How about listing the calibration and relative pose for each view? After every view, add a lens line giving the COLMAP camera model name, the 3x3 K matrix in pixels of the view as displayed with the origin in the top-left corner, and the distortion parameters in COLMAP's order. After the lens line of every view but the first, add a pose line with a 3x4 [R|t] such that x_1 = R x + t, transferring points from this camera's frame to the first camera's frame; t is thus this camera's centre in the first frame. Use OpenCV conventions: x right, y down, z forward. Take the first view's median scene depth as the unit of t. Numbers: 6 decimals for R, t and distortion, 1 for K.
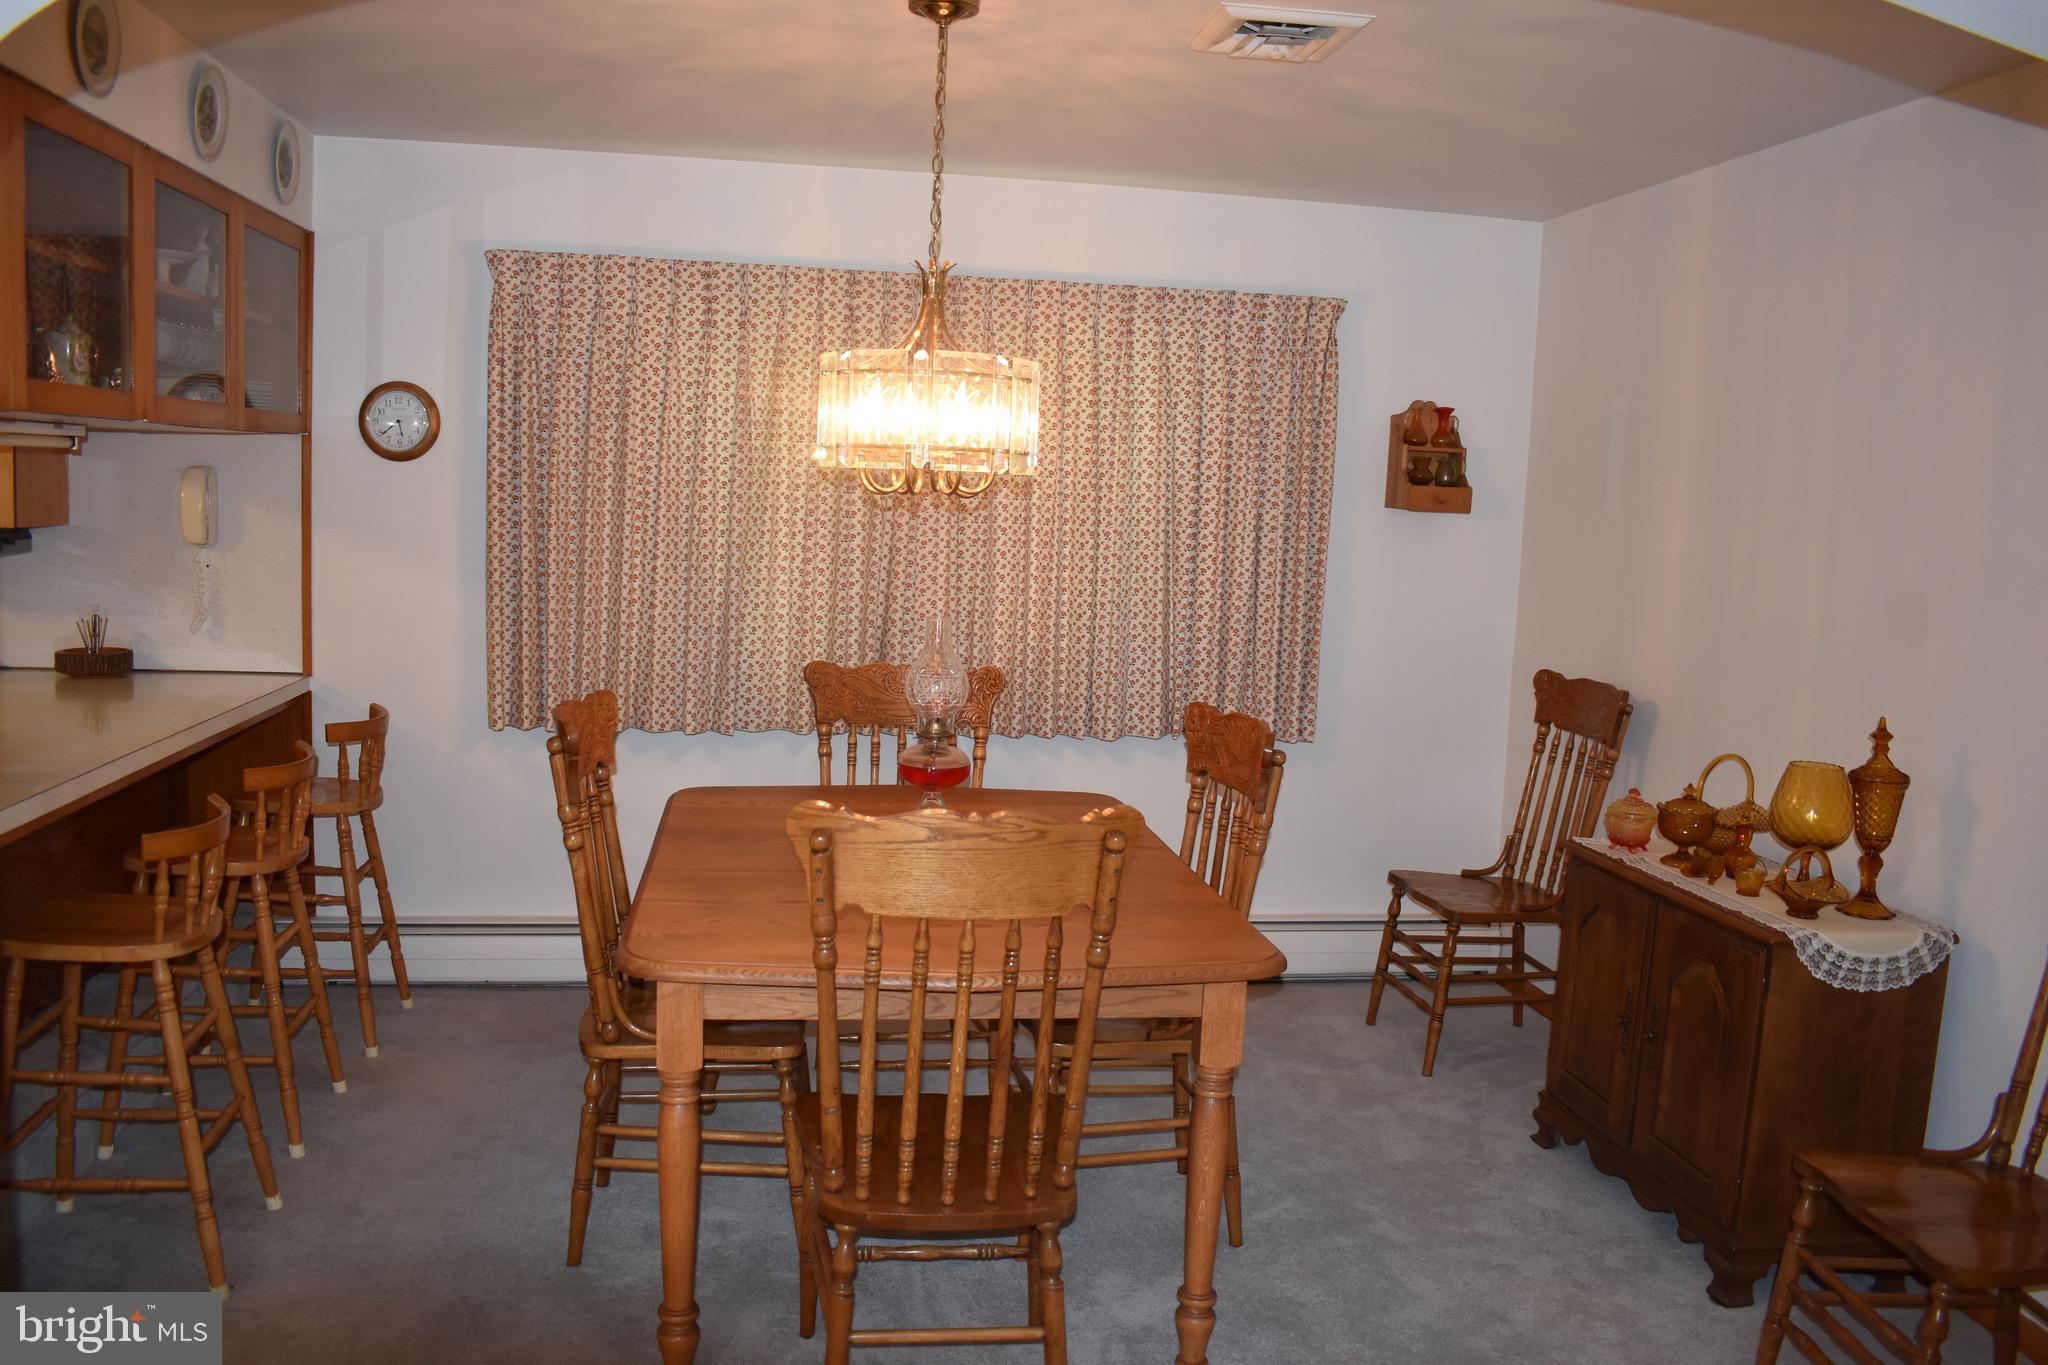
lens RADIAL K [[1661.4, 0, 1024.0], [0, 1661.4, 682.5], [0, 0, 1]] dist [-0.067000, -0.003539]
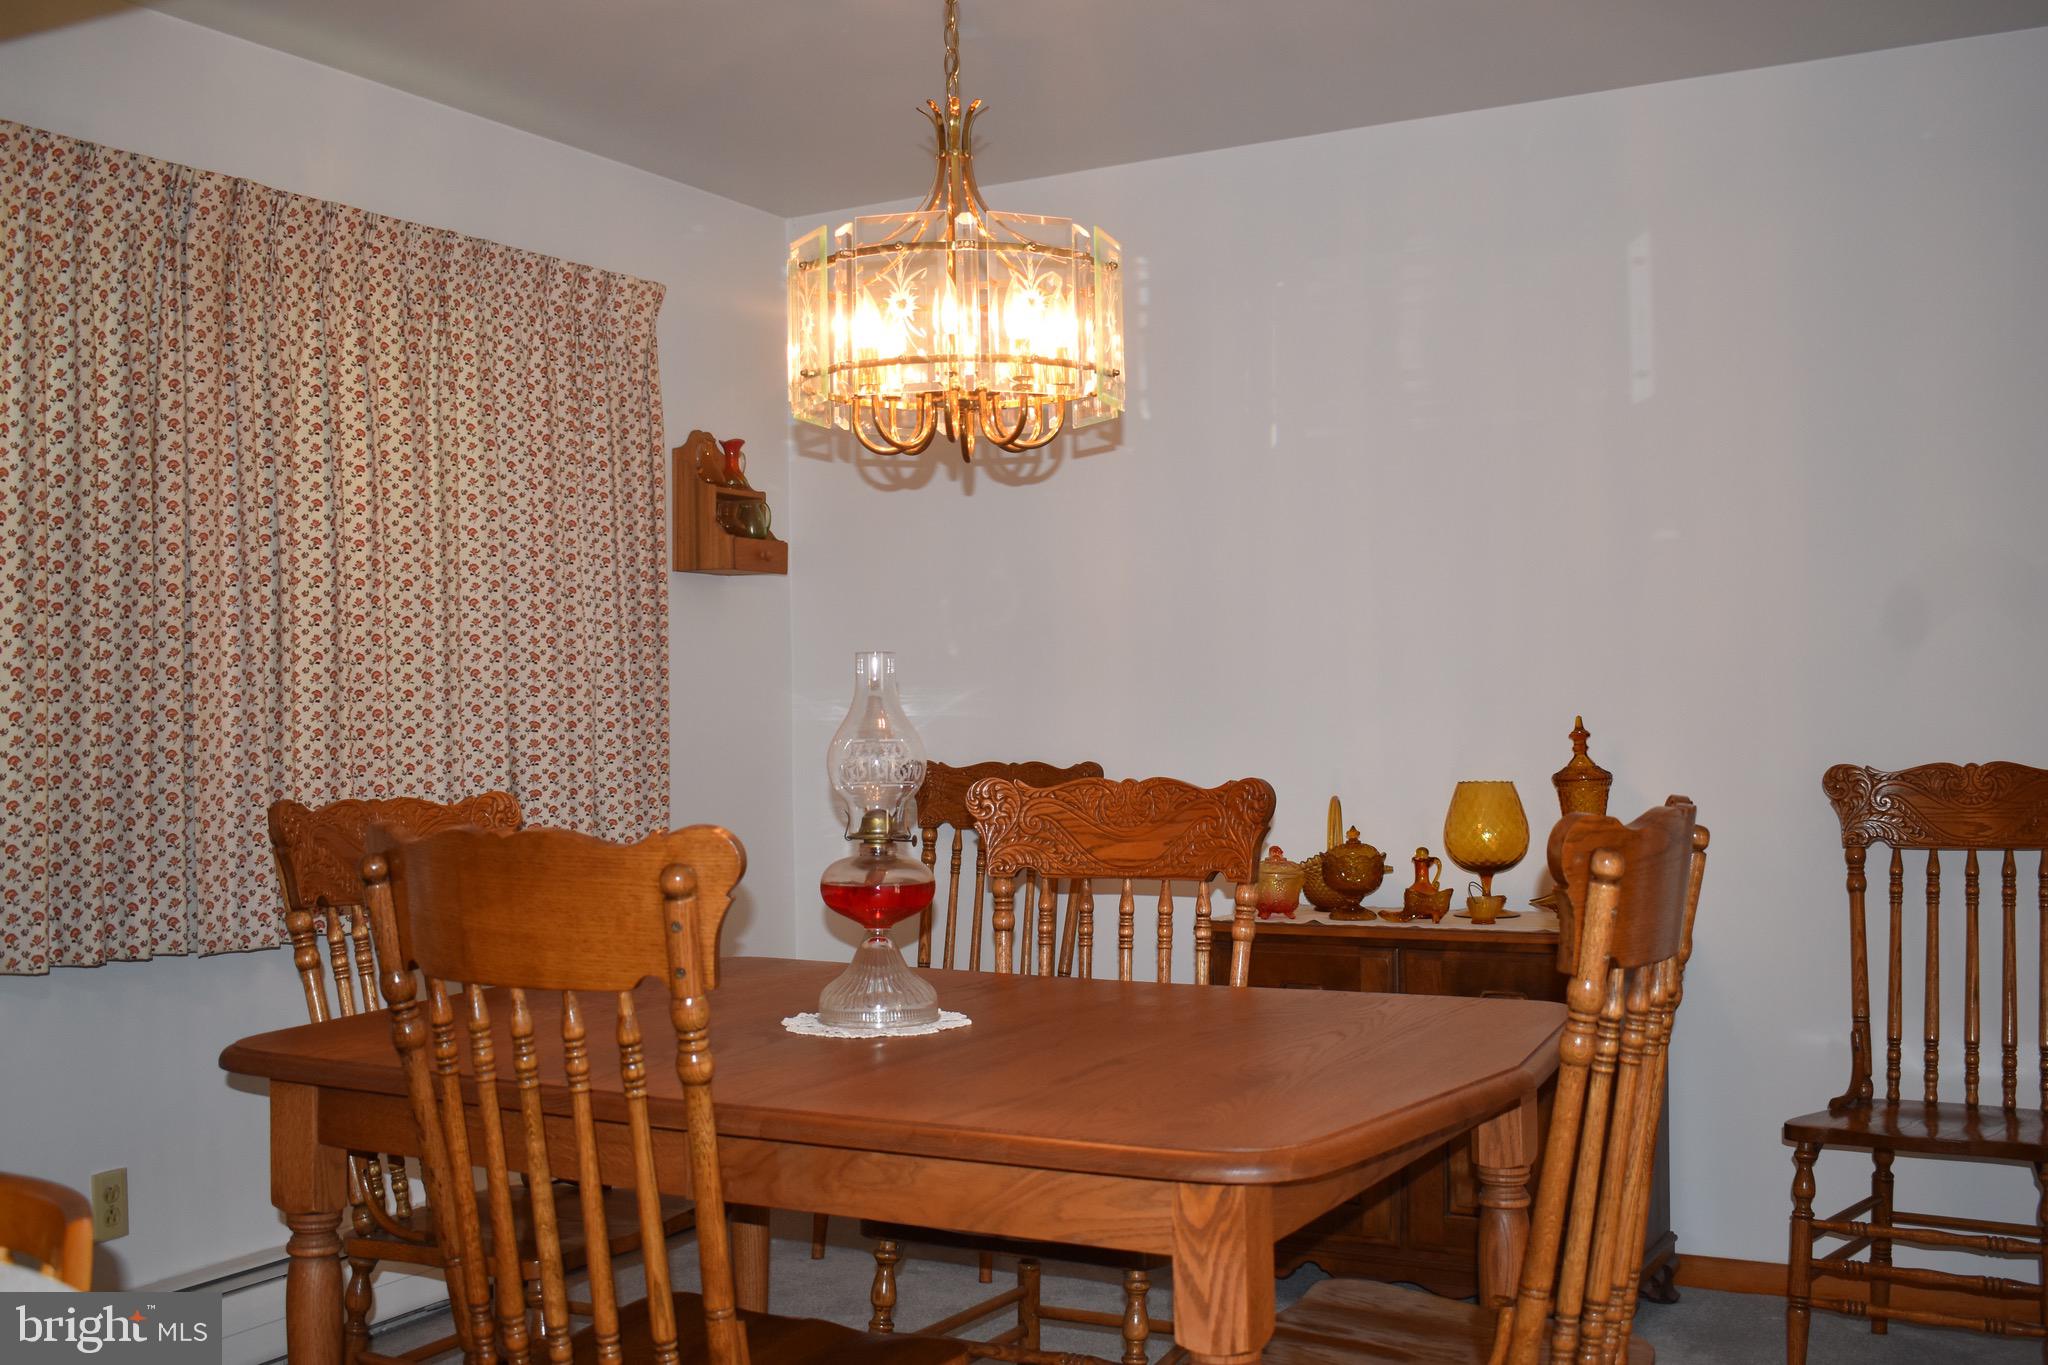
lens RADIAL K [[2187.4, 0, 1024.0], [0, 2187.4, 682.5], [0, 0, 1]] dist [0.051501, -0.014491]
pose [[0.633156, -0.044705, 0.772732, -0.542012], [0.136625, 0.989110, -0.054724, 0.021936], [-0.761871, 0.140224, 0.632369, 0.327938]]
